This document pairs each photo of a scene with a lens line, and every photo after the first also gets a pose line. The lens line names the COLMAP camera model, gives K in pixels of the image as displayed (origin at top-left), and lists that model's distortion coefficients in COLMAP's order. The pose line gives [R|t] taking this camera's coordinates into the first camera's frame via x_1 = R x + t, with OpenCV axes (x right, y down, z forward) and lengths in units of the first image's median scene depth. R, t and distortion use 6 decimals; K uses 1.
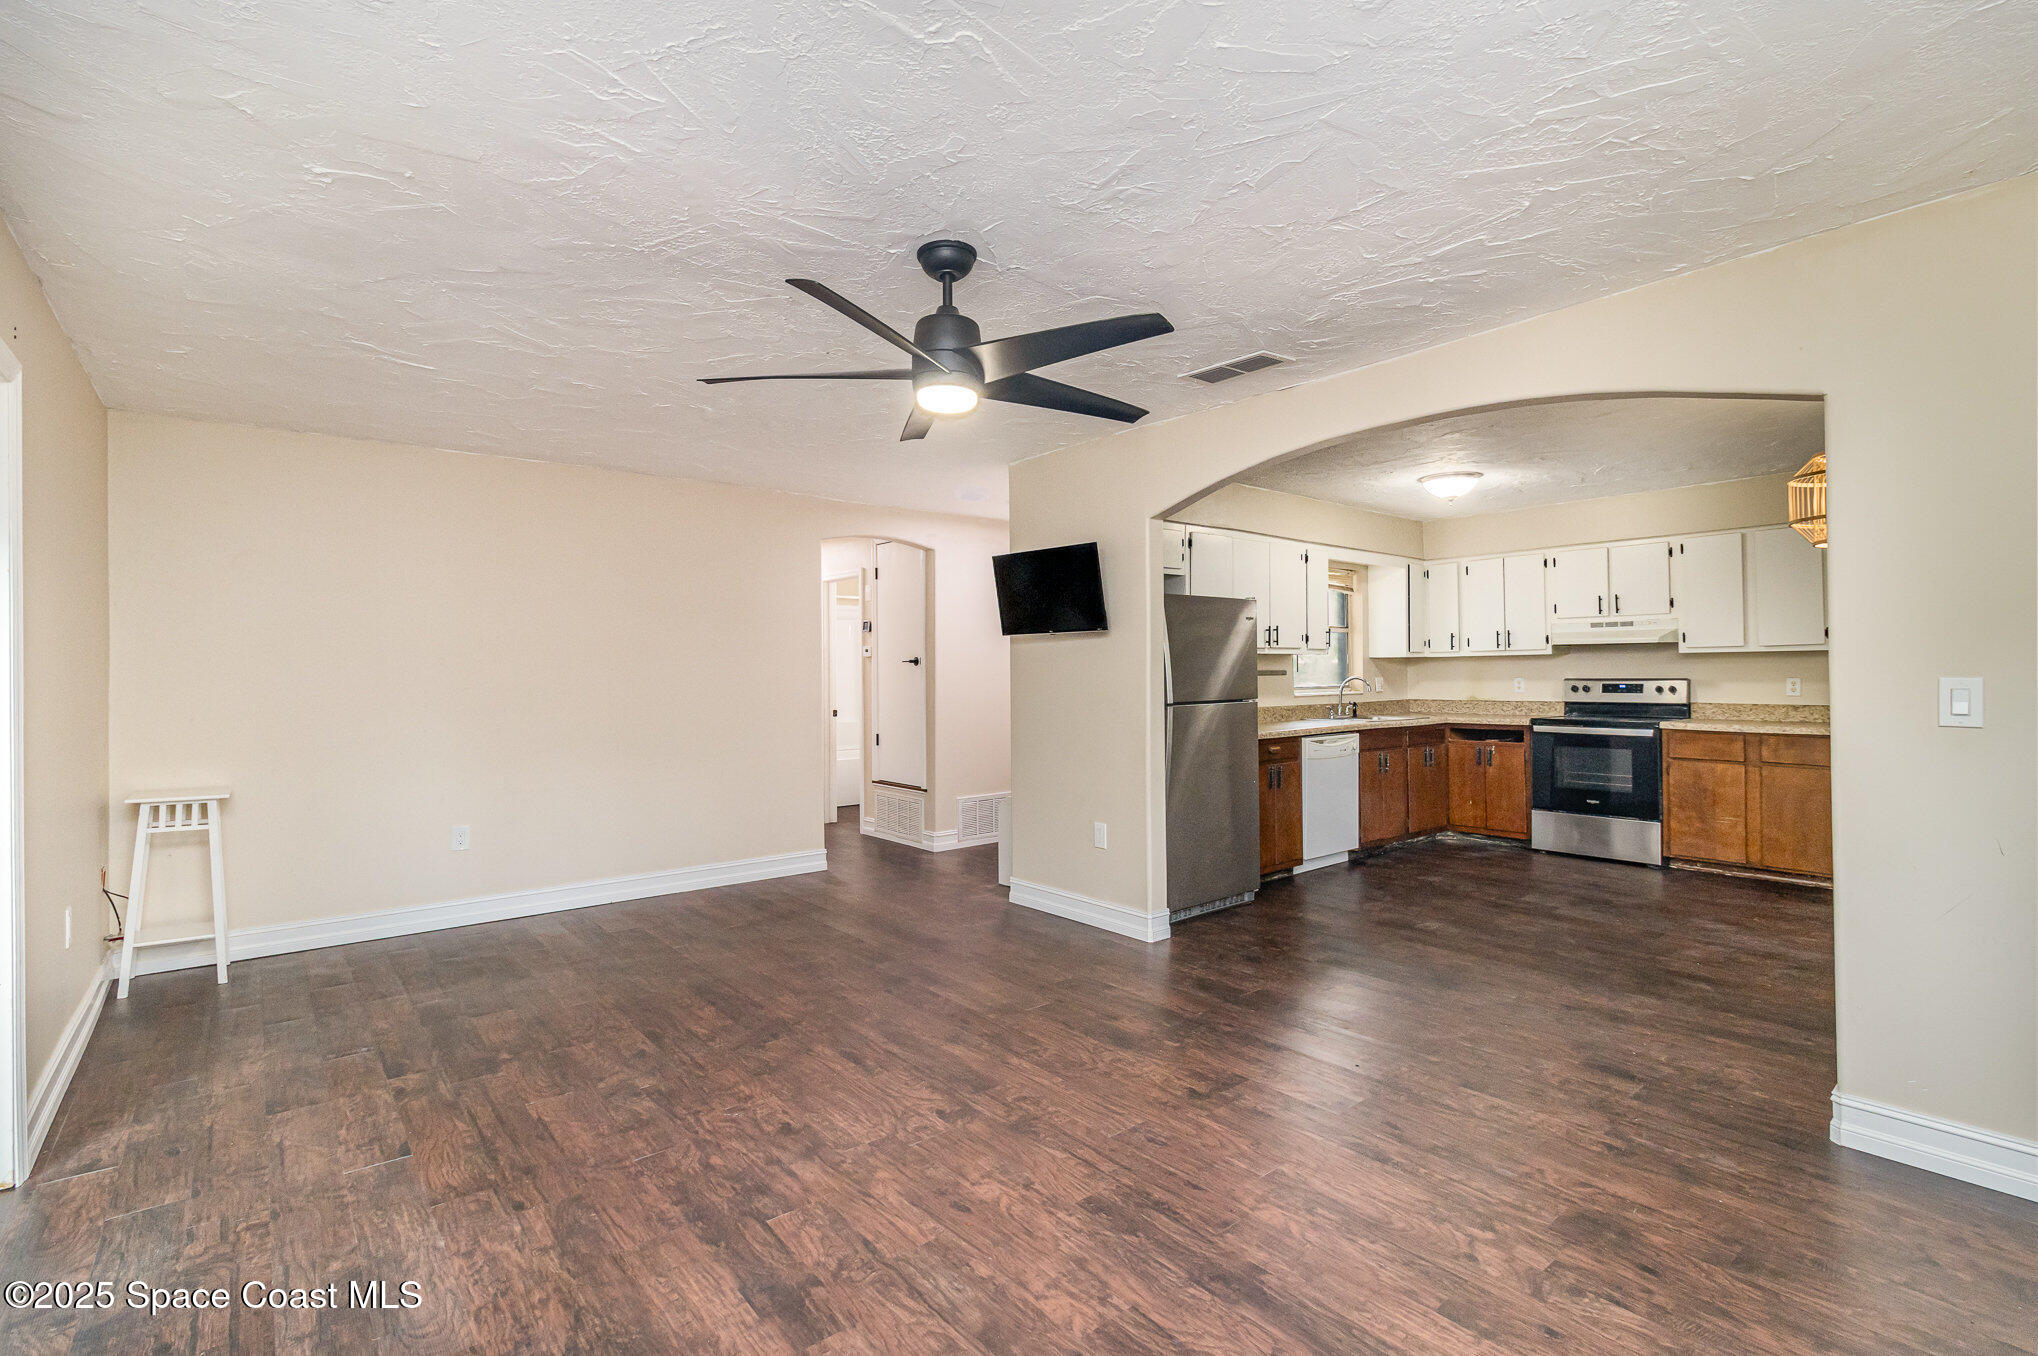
lens RADIAL K [[940.5, 0, 1021.6], [0, 940.5, 666.1], [0, 0, 1]] dist [0.011516, 0.001017]
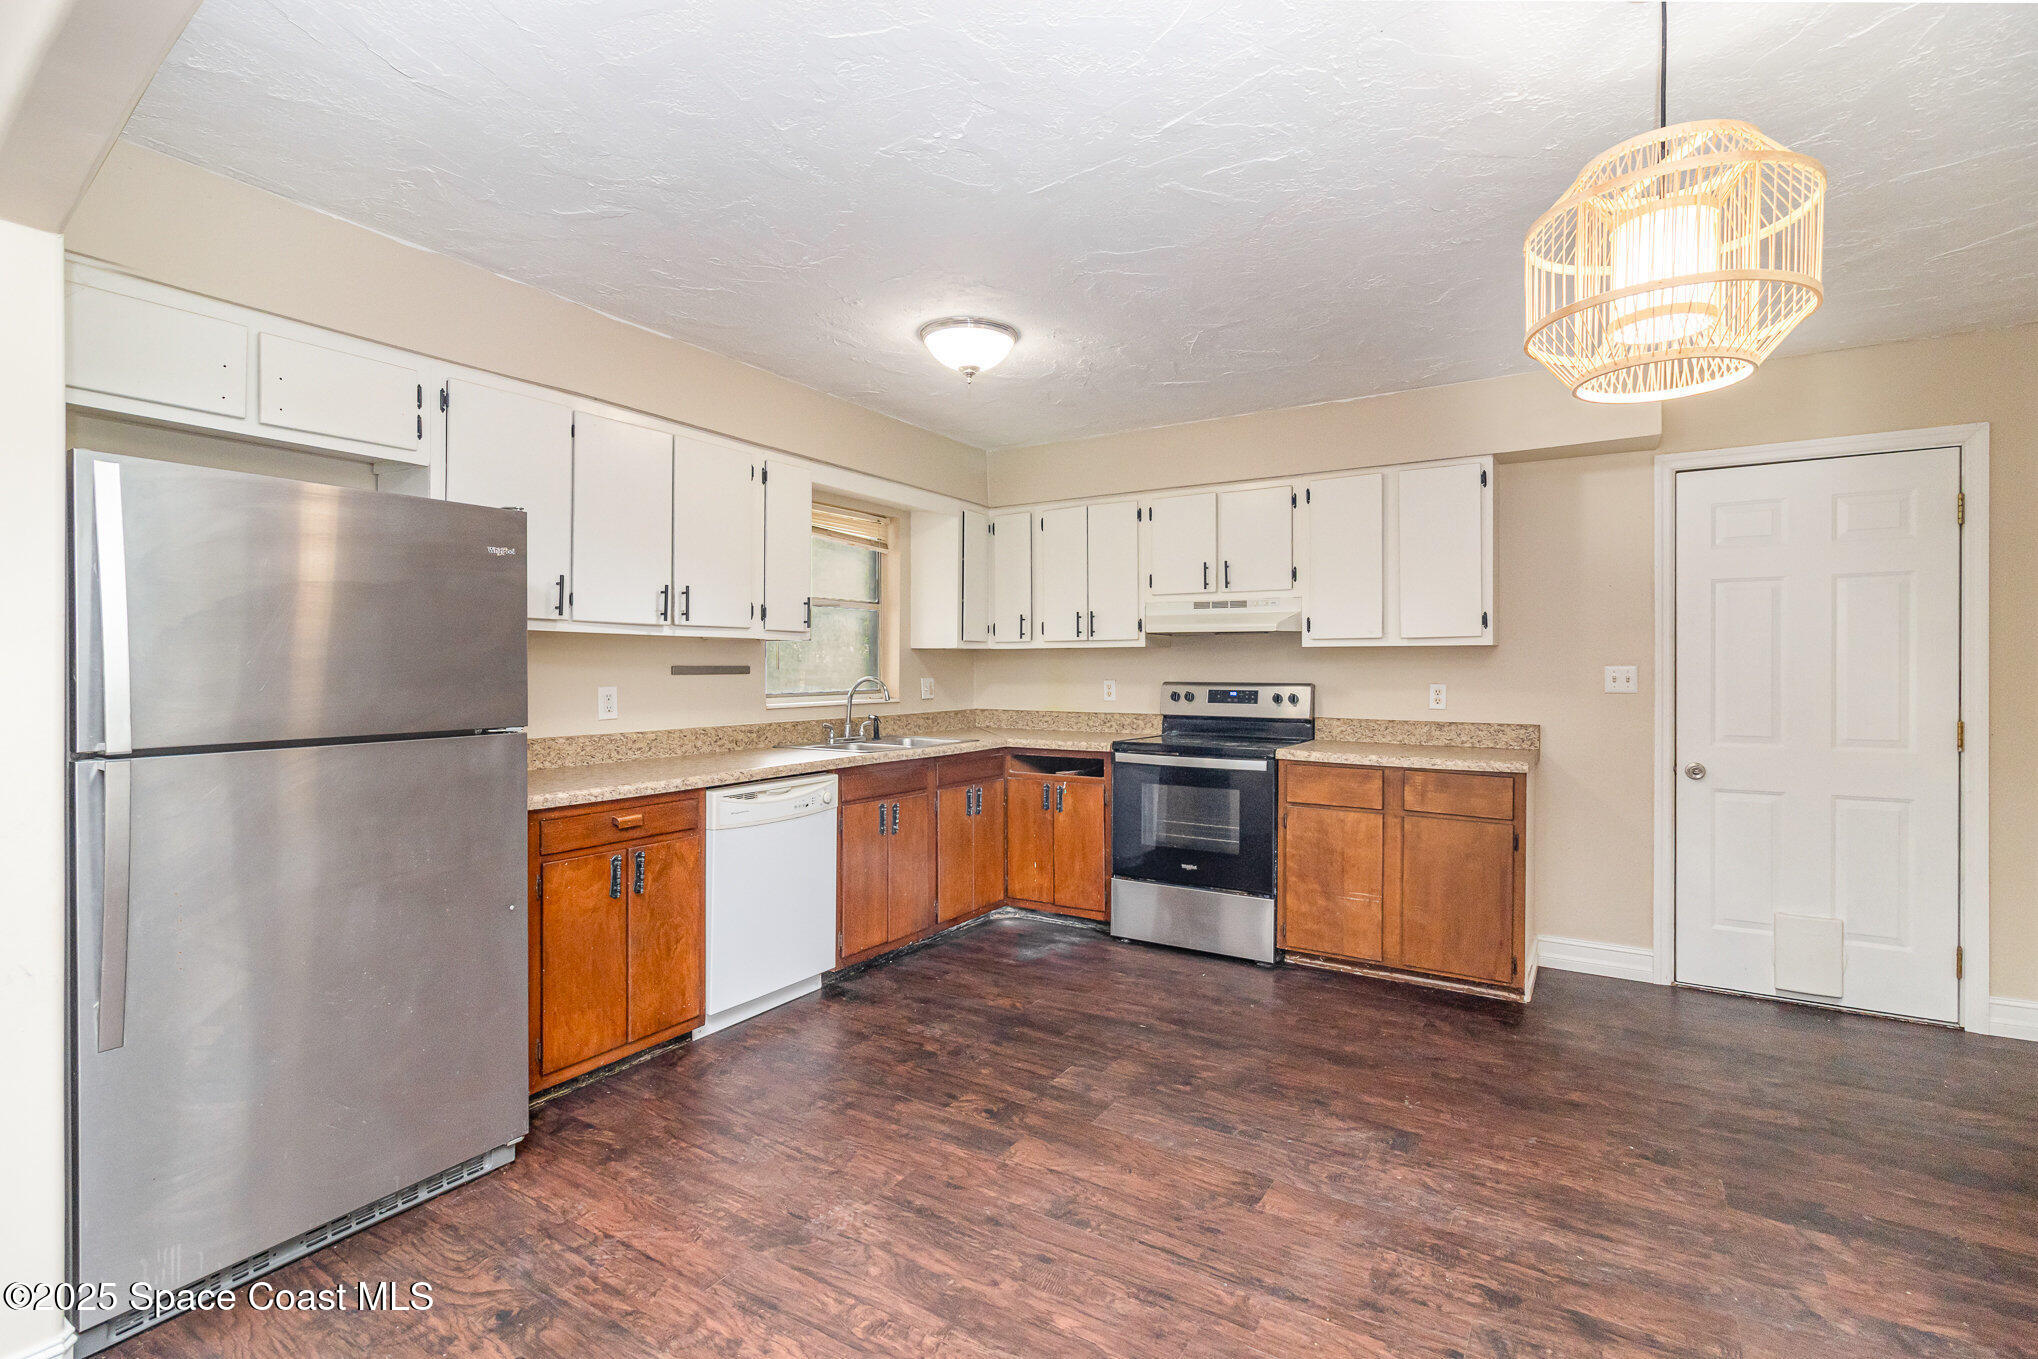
lens RADIAL K [[940.5, 0, 1018.1], [0, 940.5, 678.2], [0, 0, 1]] dist [0.011516, 0.001017]
pose [[0.950838, 0.006295, 0.309624, 0.272069], [-0.011691, 0.999810, 0.015577, 0.000722], [-0.309467, -0.018431, 0.950732, 0.391386]]
